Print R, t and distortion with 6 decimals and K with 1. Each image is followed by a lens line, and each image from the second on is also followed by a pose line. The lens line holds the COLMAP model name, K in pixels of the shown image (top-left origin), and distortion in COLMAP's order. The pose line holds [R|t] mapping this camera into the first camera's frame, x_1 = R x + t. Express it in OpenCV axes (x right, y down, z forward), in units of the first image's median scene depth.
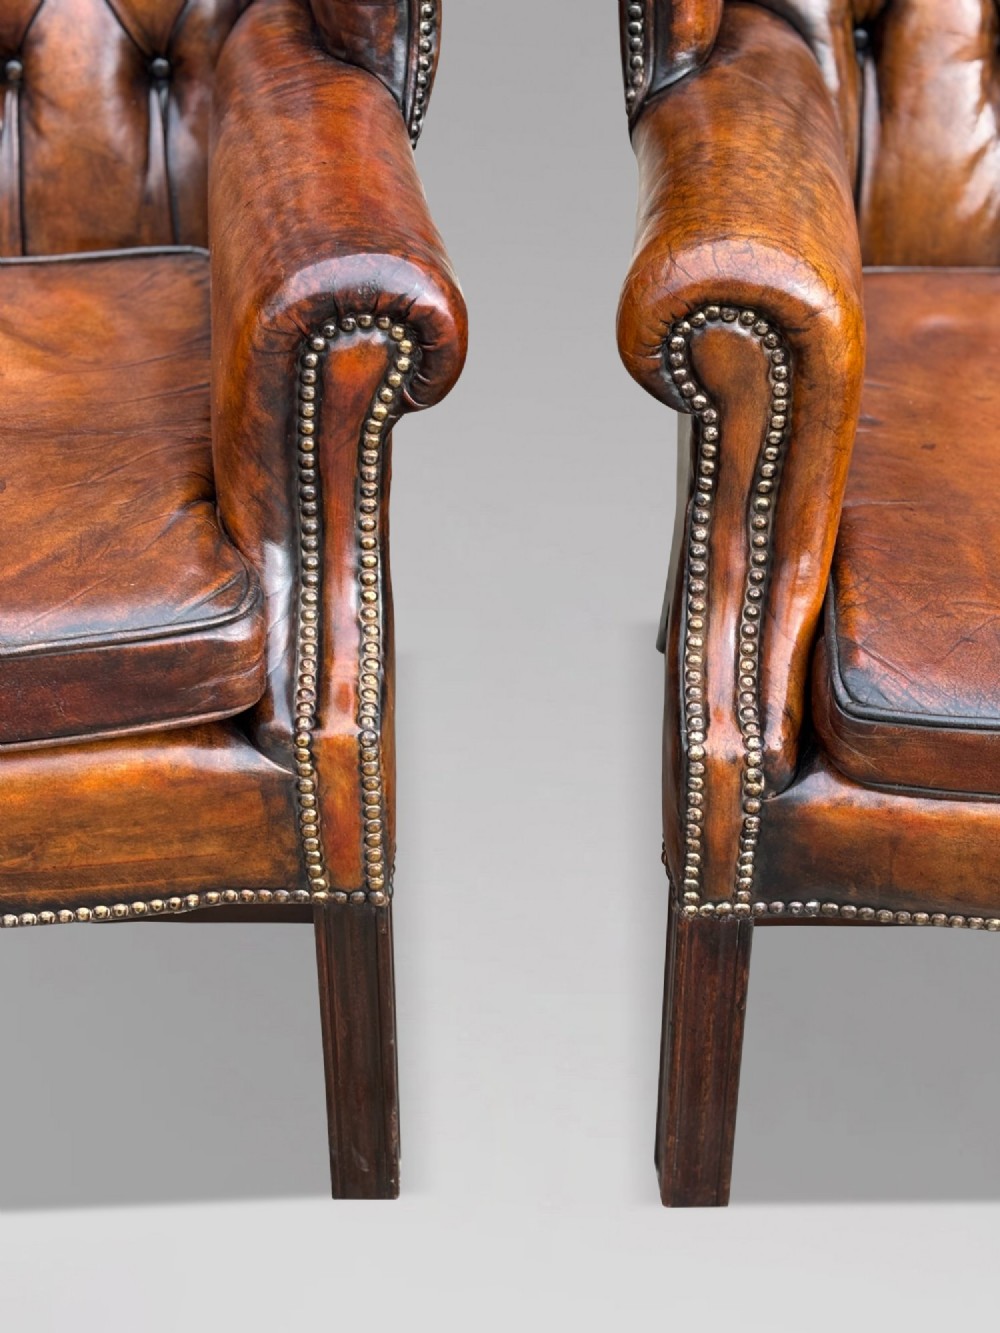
lens RADIAL K [[2095.3, 0, 500.0], [0, 2095.3, 666.5], [0, 0, 1]] dist [0.106519, -0.066260]
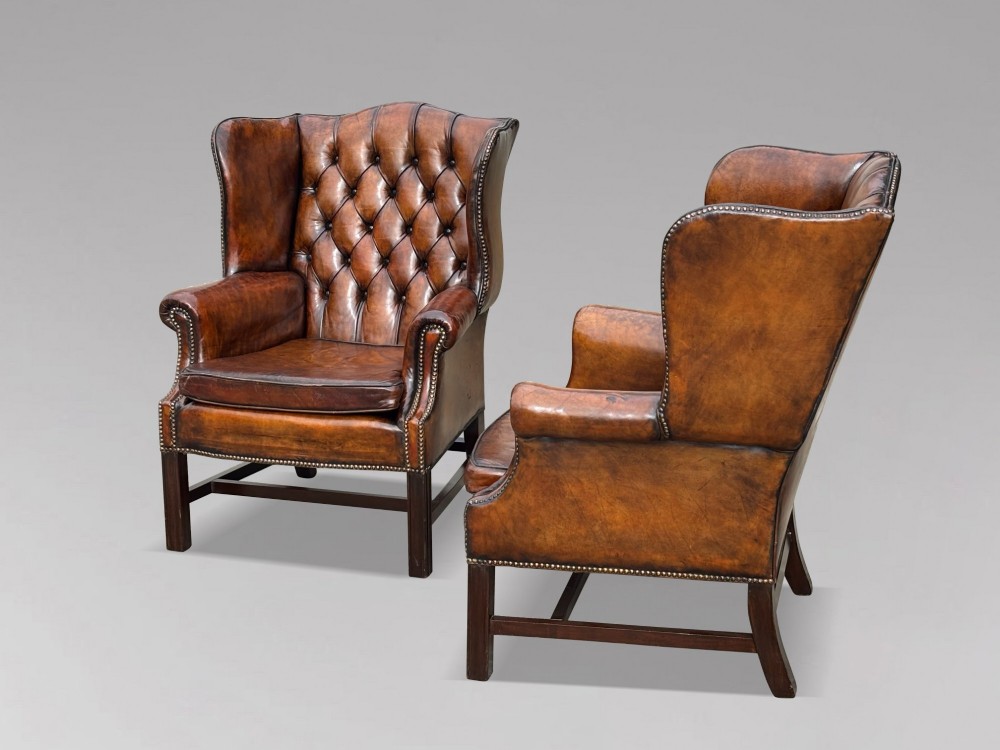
lens RADIAL K [[1737.1, 0, 496.4], [0, 1737.1, 361.5], [0, 0, 1]] dist [0.188560, -0.003501]
pose [[0.942126, 0.062378, -0.329404, 1.183654], [-0.181713, 0.920707, -0.345367, 1.064918], [0.281741, 0.385236, 0.878758, -1.987317]]
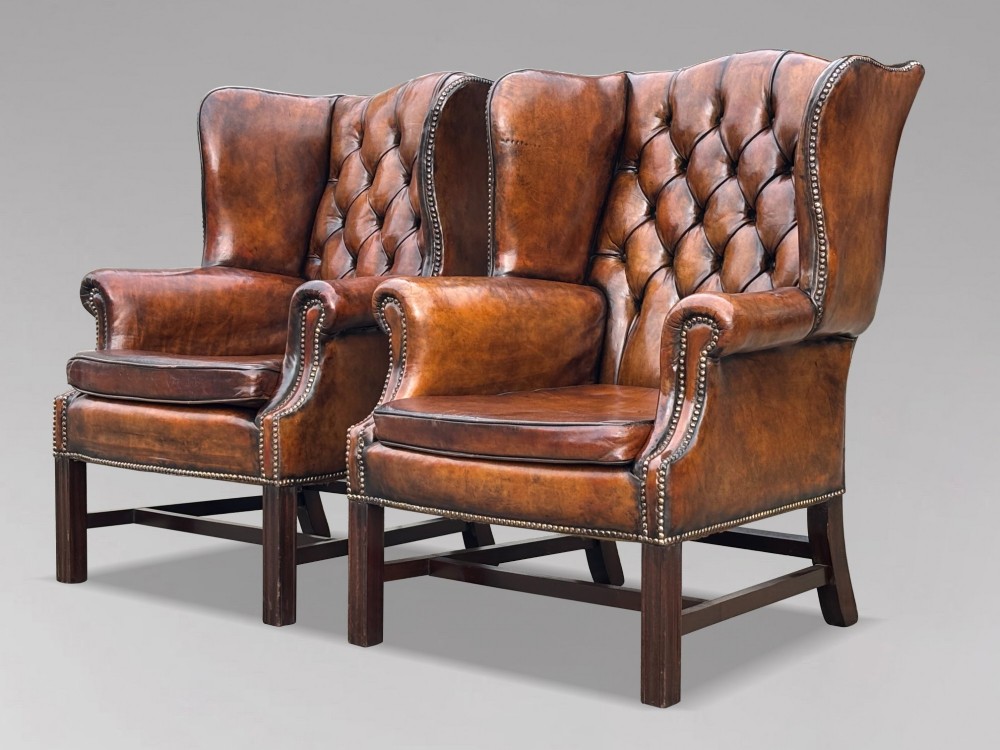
lens RADIAL K [[2055.6, 0, 500.5], [0, 2055.6, 333.0], [0, 0, 1]] dist [0.193209, -0.328936]
pose [[0.723463, 0.037938, -0.689320, 2.333426], [-0.394536, 0.842089, -0.367732, 0.938770], [0.566518, 0.538002, 0.624188, -0.836936]]
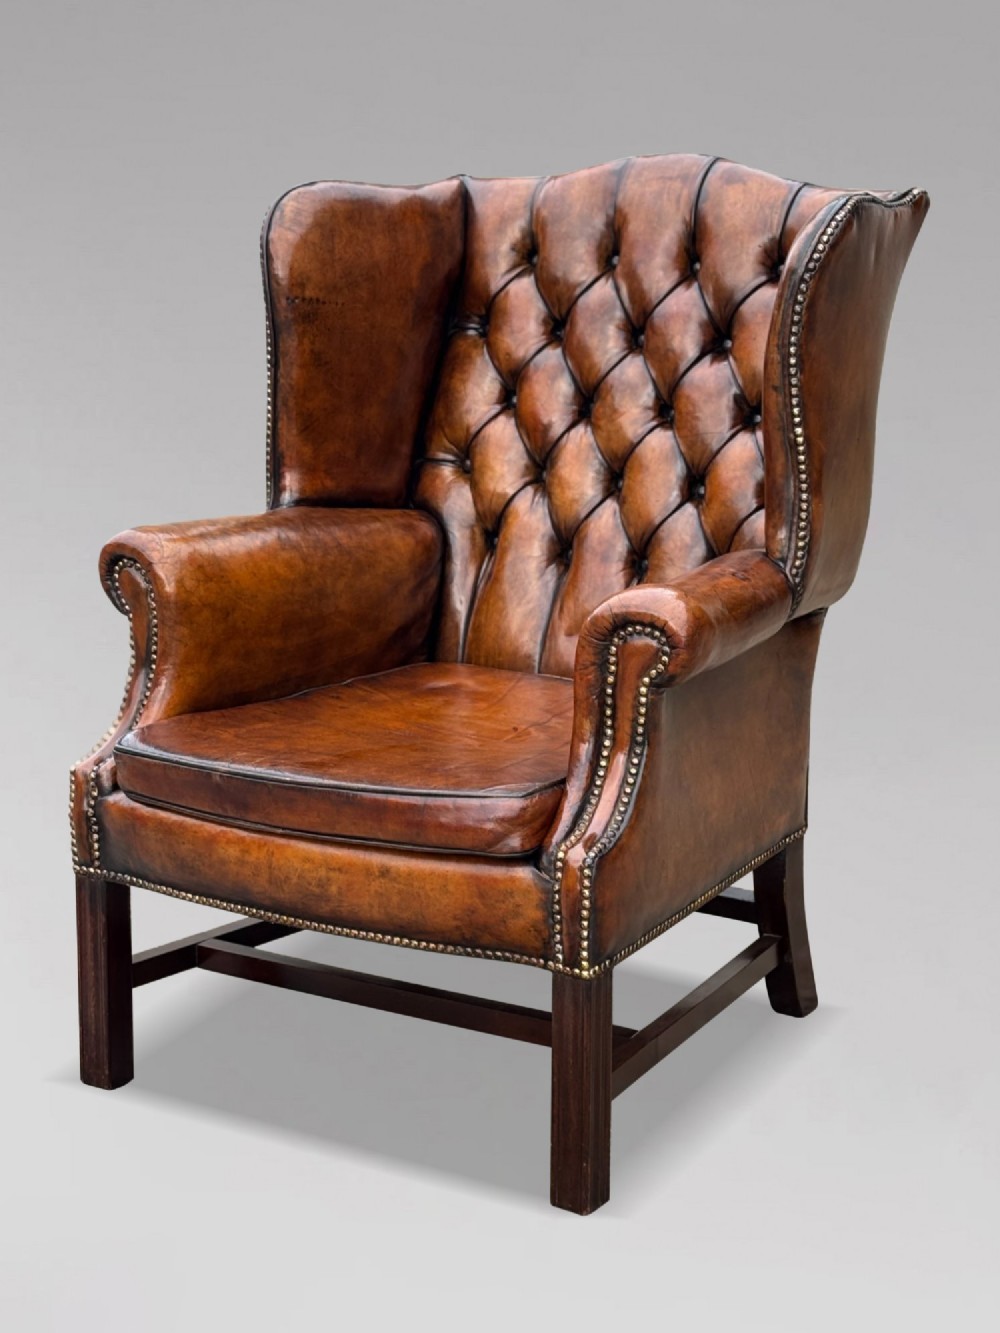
lens RADIAL K [[2536.1, 0, 499.6], [0, 2536.1, 719.0], [0, 0, 1]] dist [0.145611, -0.143855]
pose [[0.815970, 0.121271, -0.565231, 1.790486], [-0.332118, 0.898628, -0.286645, 0.552101], [0.473171, 0.421617, 0.773530, -0.701271]]
